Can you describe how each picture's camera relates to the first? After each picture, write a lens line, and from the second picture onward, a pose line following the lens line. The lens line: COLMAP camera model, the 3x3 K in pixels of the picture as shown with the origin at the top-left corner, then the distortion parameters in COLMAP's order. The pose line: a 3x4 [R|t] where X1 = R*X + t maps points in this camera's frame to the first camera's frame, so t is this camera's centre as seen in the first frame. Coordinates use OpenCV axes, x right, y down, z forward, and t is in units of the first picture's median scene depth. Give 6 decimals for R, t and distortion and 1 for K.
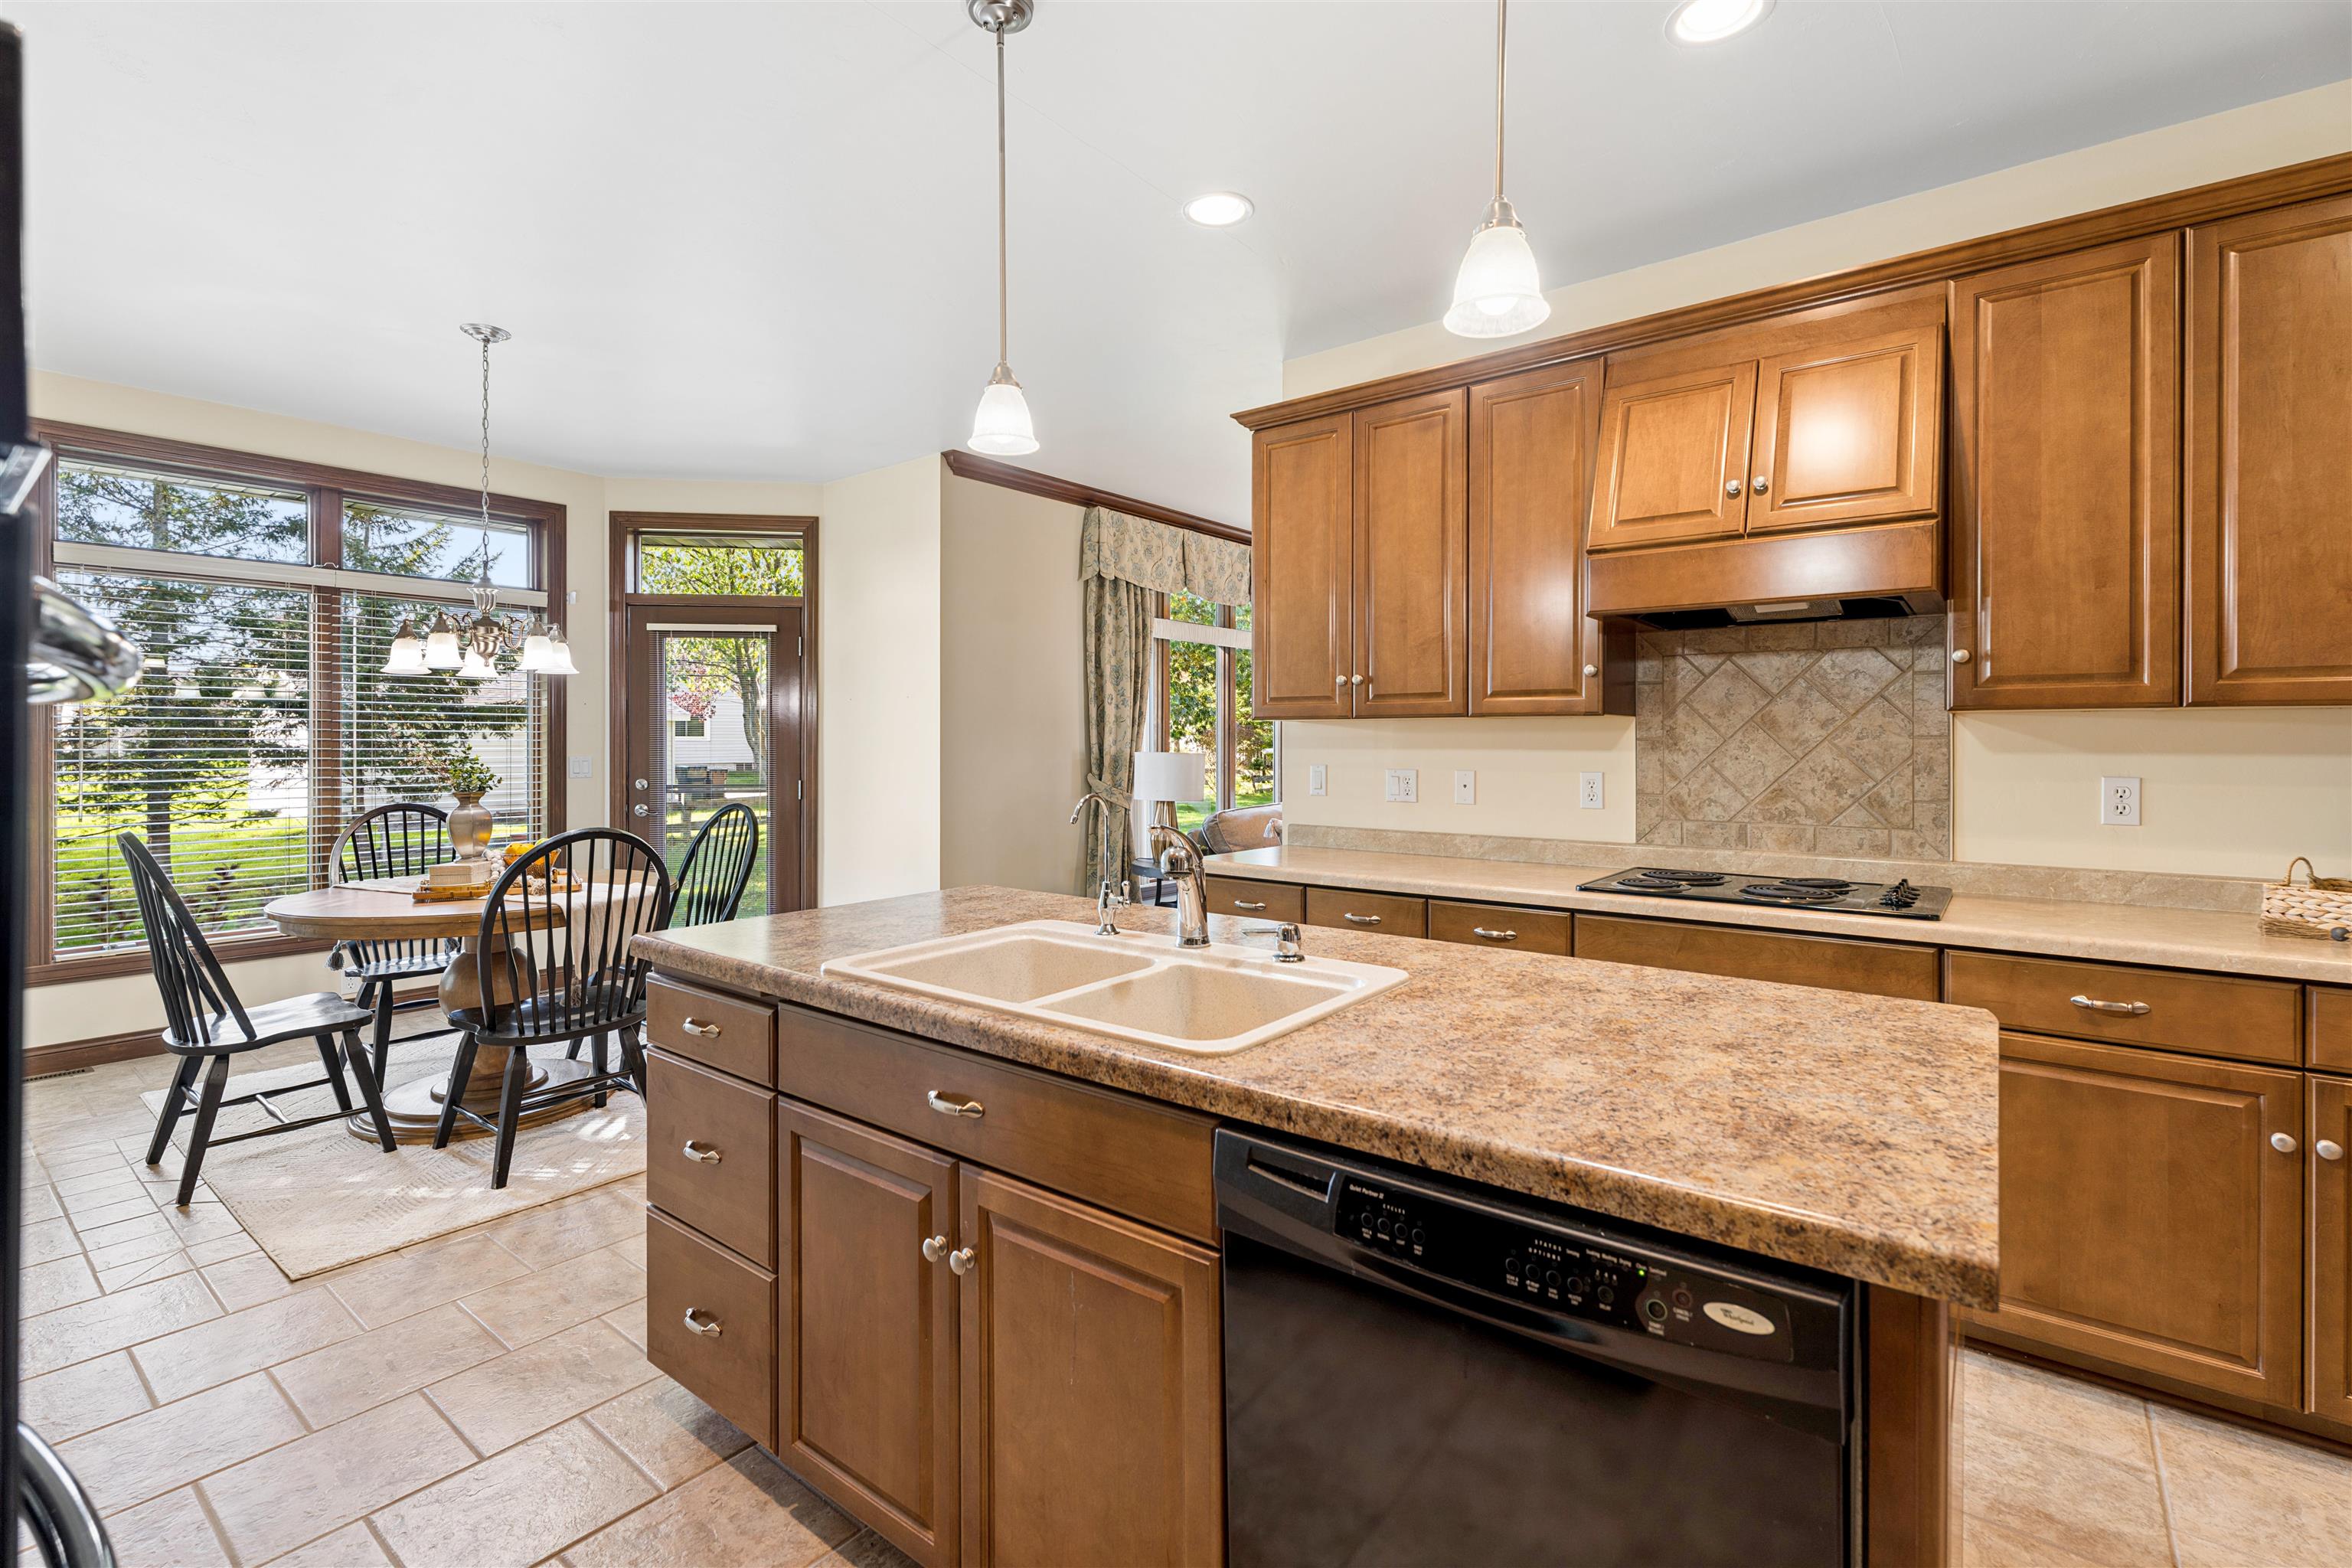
lens RADIAL K [[1055.5, 0, 1175.3], [0, 1055.5, 728.5], [0, 0, 1]] dist [-0.000522, -0.000143]
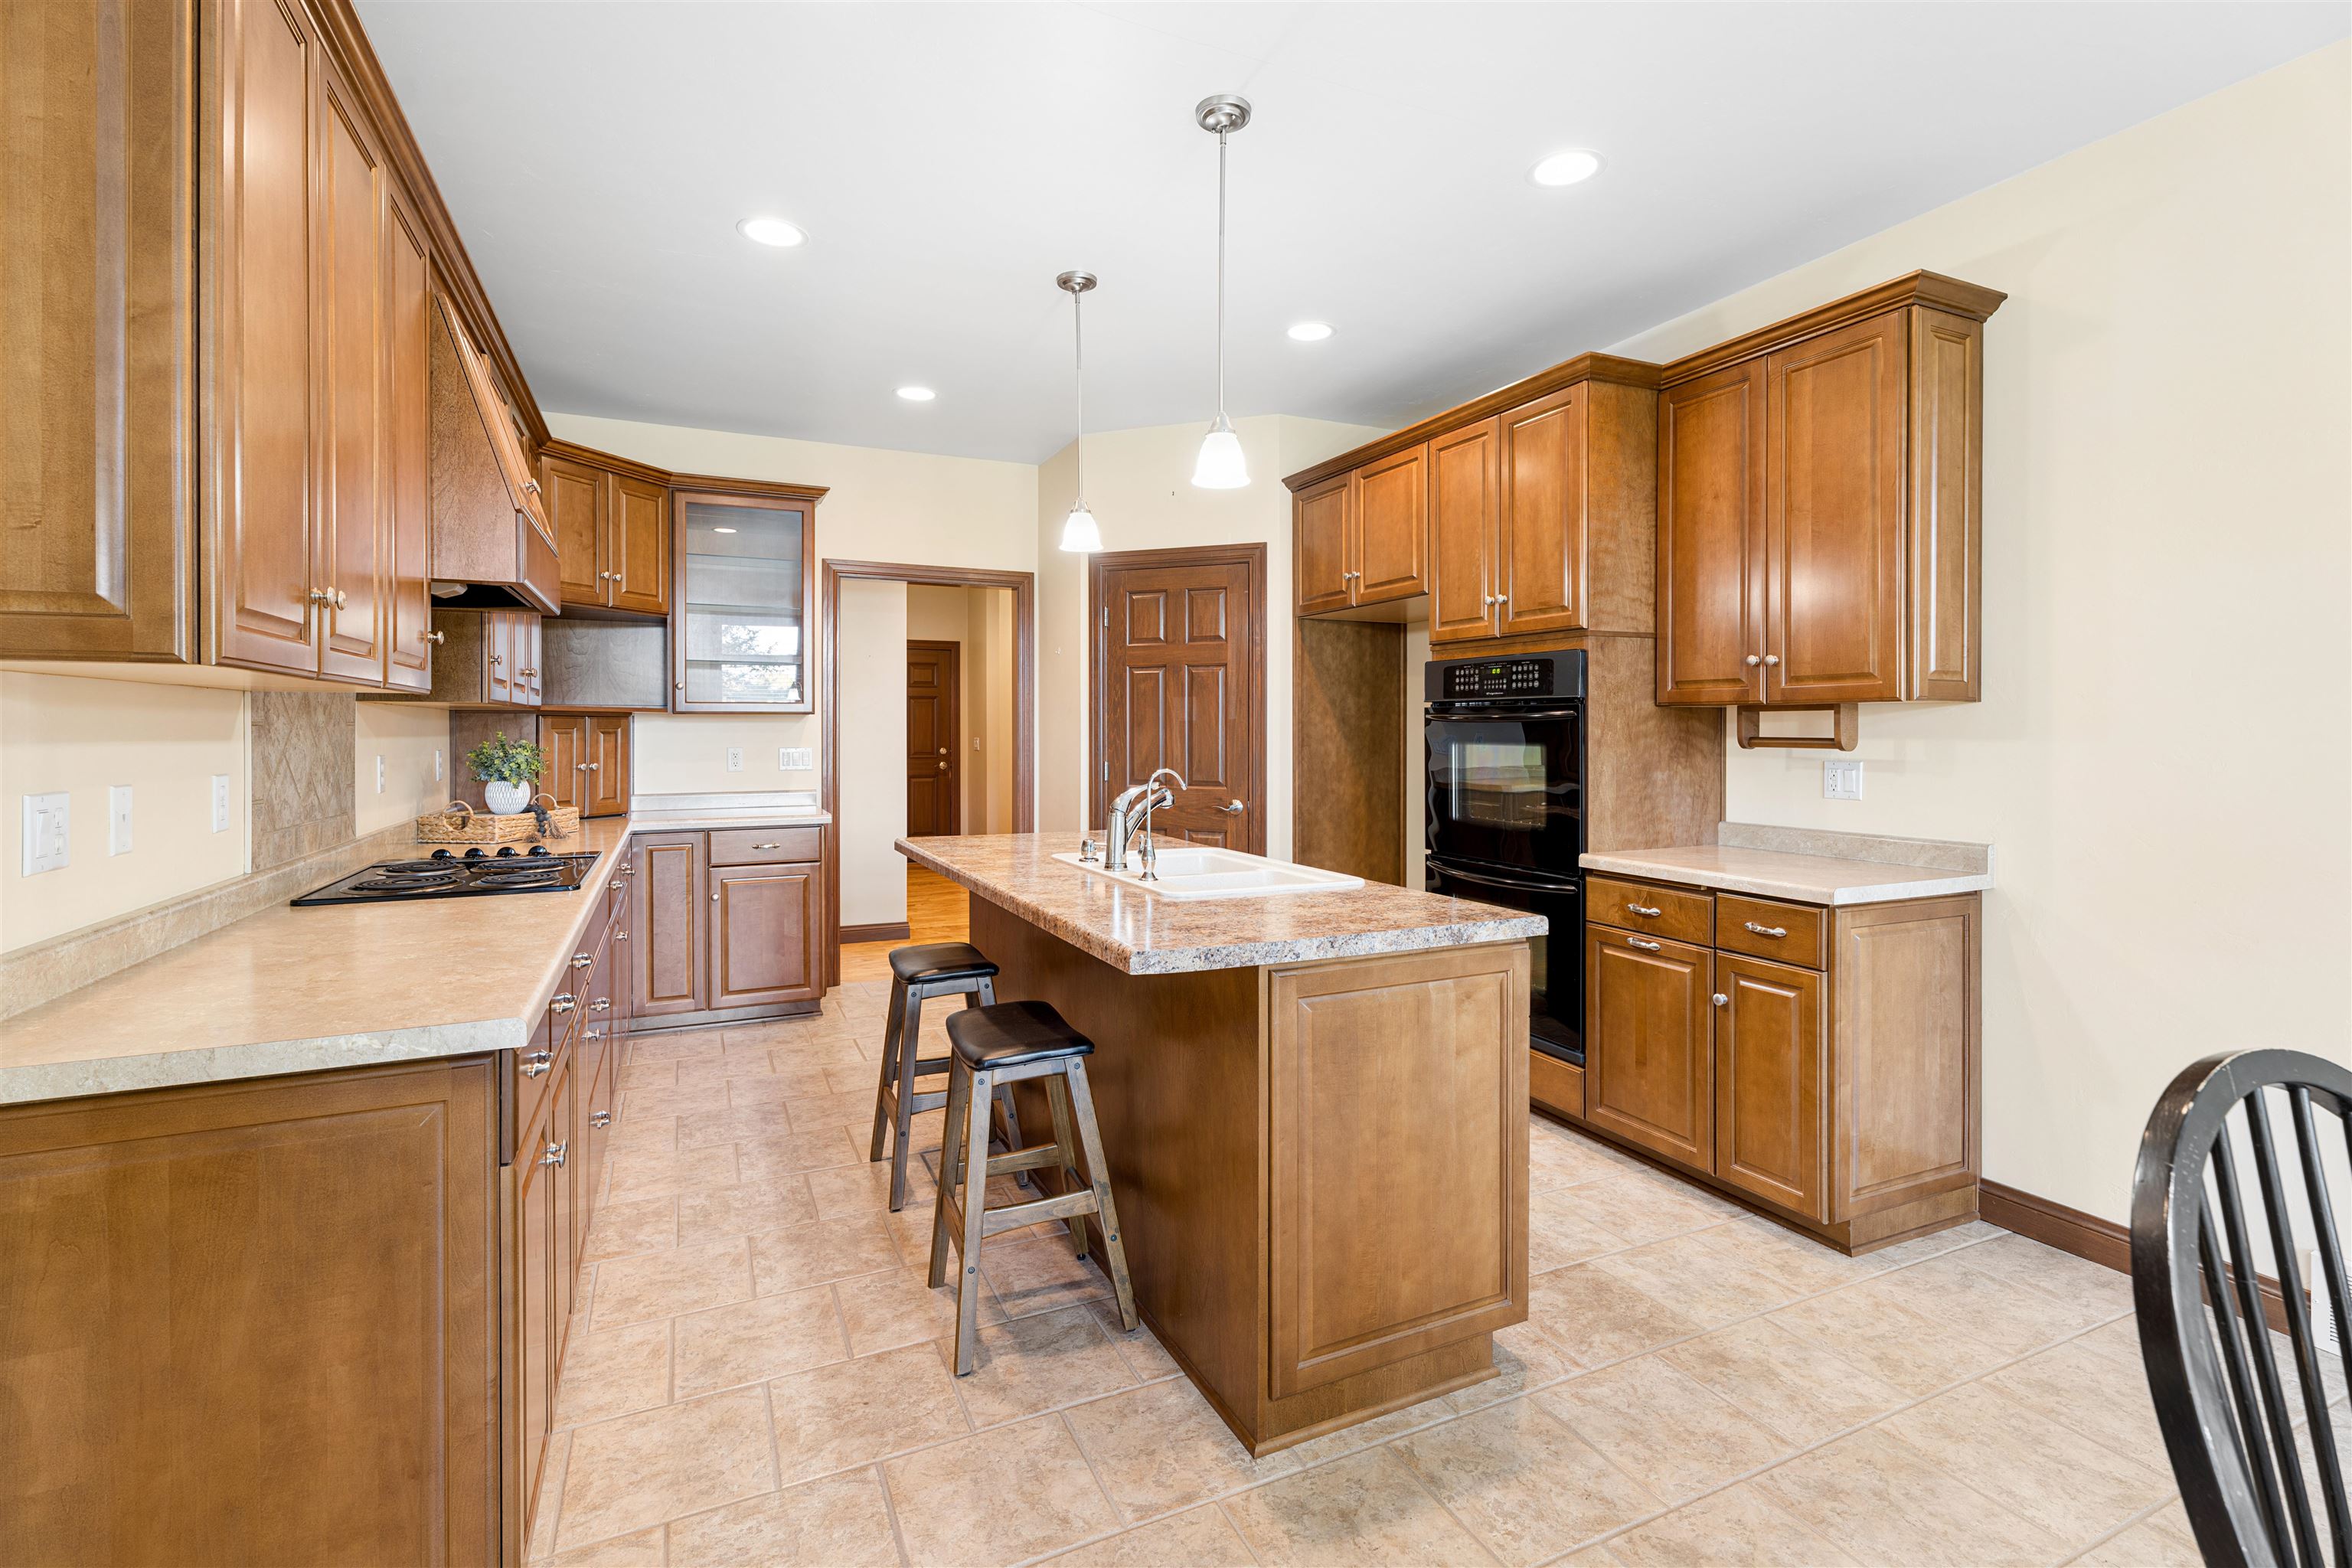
lens RADIAL K [[1055.5, 0, 1175.3], [0, 1055.5, 728.5], [0, 0, 1]] dist [-0.000522, -0.000143]
pose [[0.943480, 0.001318, -0.331427, 0.562109], [0.001151, 0.999973, 0.007252, 0.000839], [0.331428, -0.007224, 0.943453, -0.426373]]
